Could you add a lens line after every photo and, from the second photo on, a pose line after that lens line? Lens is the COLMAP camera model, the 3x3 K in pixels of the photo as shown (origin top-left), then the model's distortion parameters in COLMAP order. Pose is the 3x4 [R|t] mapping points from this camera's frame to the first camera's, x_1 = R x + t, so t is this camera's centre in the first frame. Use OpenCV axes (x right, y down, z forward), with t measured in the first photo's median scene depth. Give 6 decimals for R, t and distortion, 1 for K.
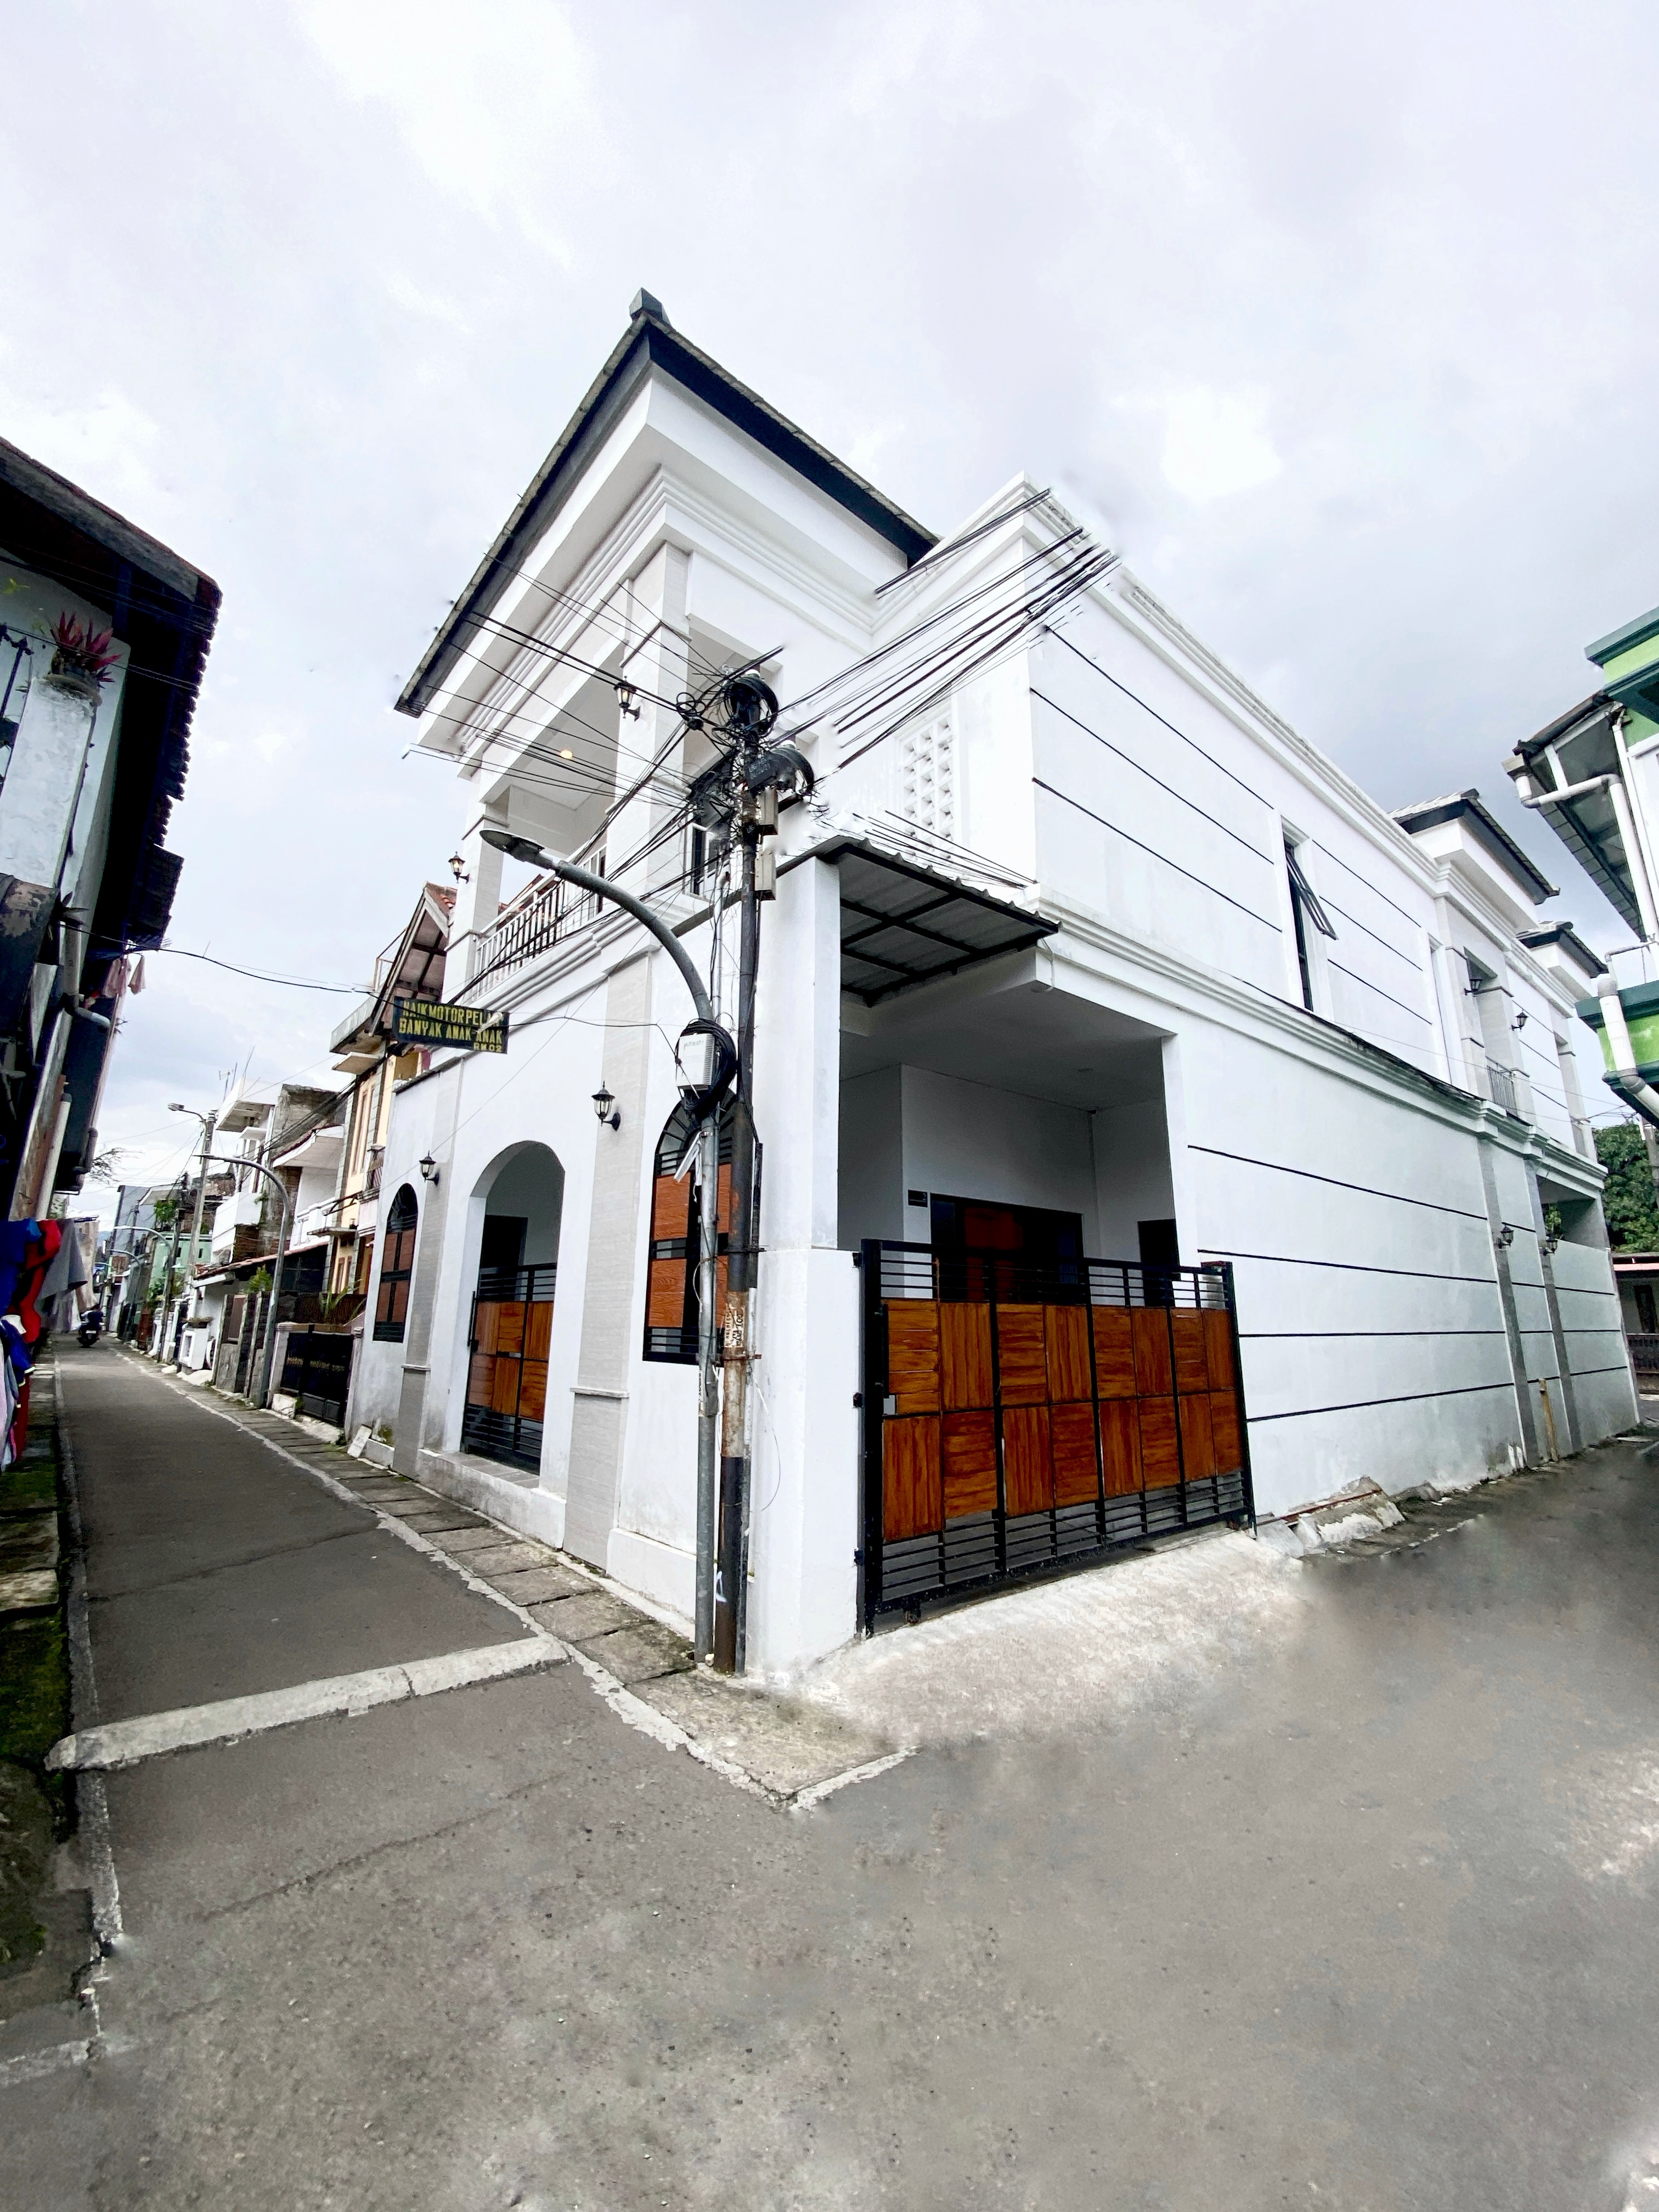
lens RADIAL K [[904.3, 0, 829.5], [0, 904.3, 1106.0], [0, 0, 1]] dist [0.000046, -0.000141]
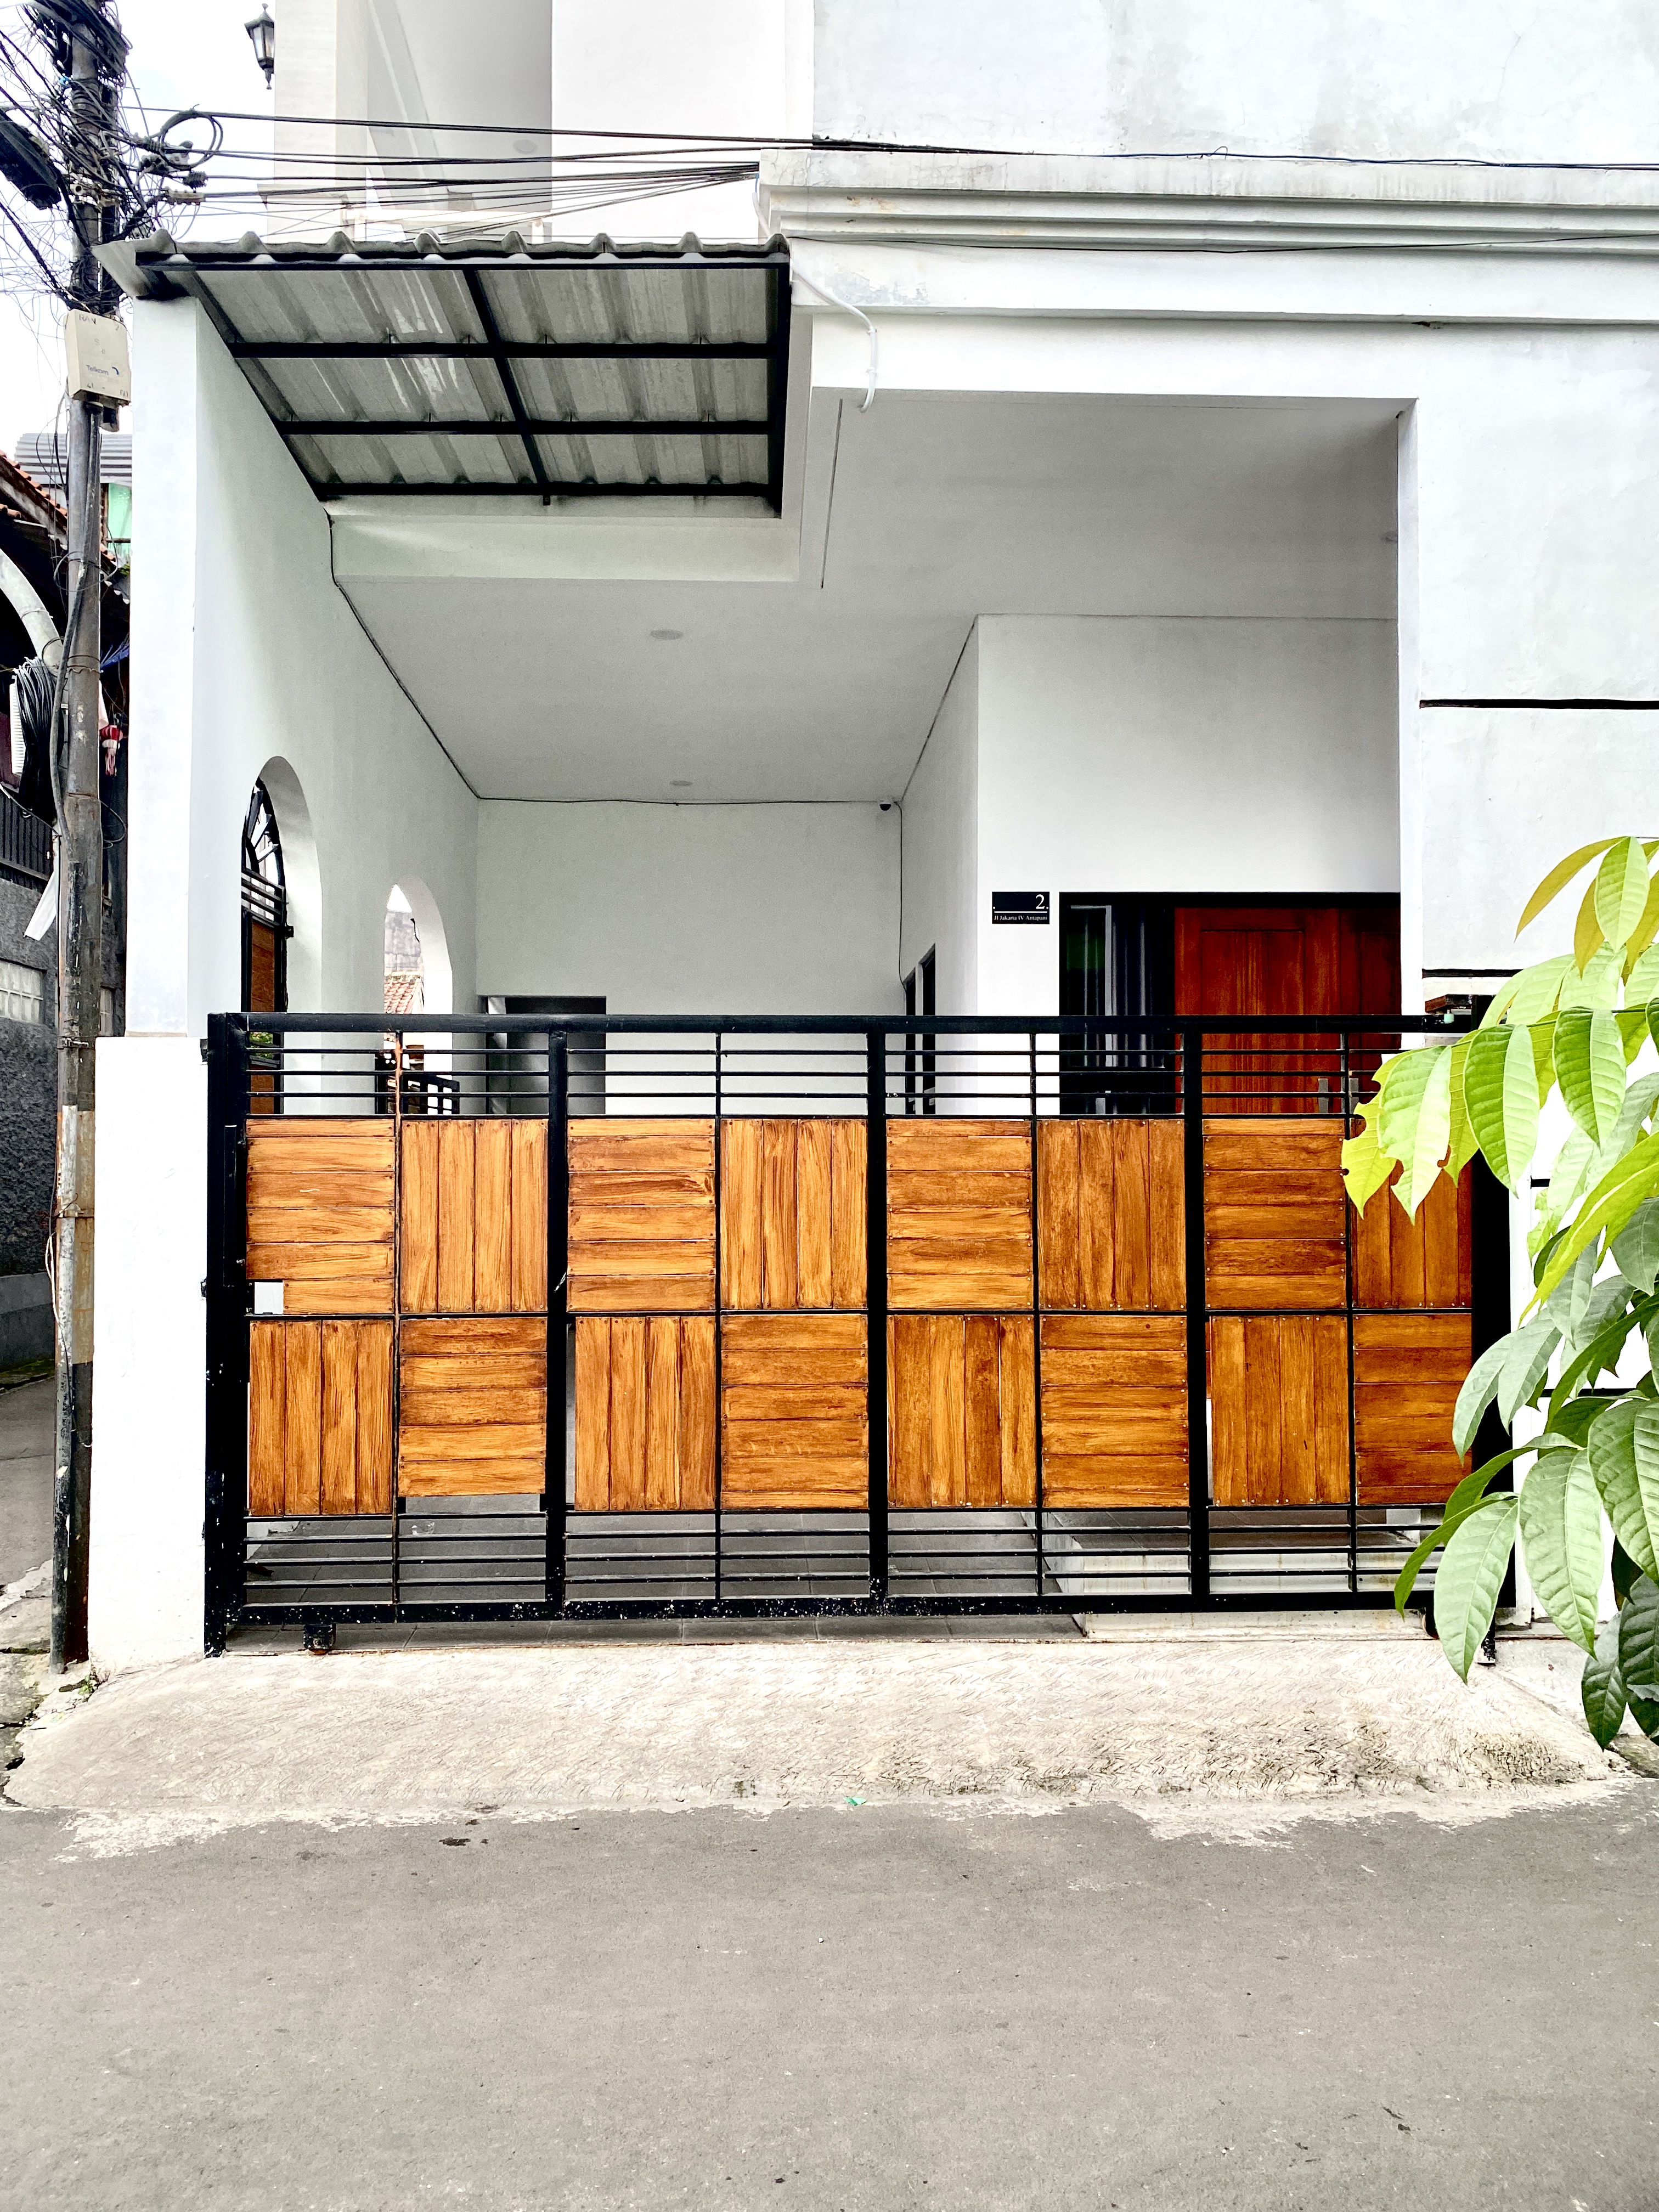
lens RADIAL K [[1642.4, 0, 829.5], [0, 1642.4, 1106.0], [0, 0, 1]] dist [0.028002, -0.000945]
pose [[0.782194, -0.038018, -0.621874, 0.861807], [0.155659, 0.978408, 0.135973, 0.104061], [0.603276, -0.203157, 0.771223, 0.362939]]
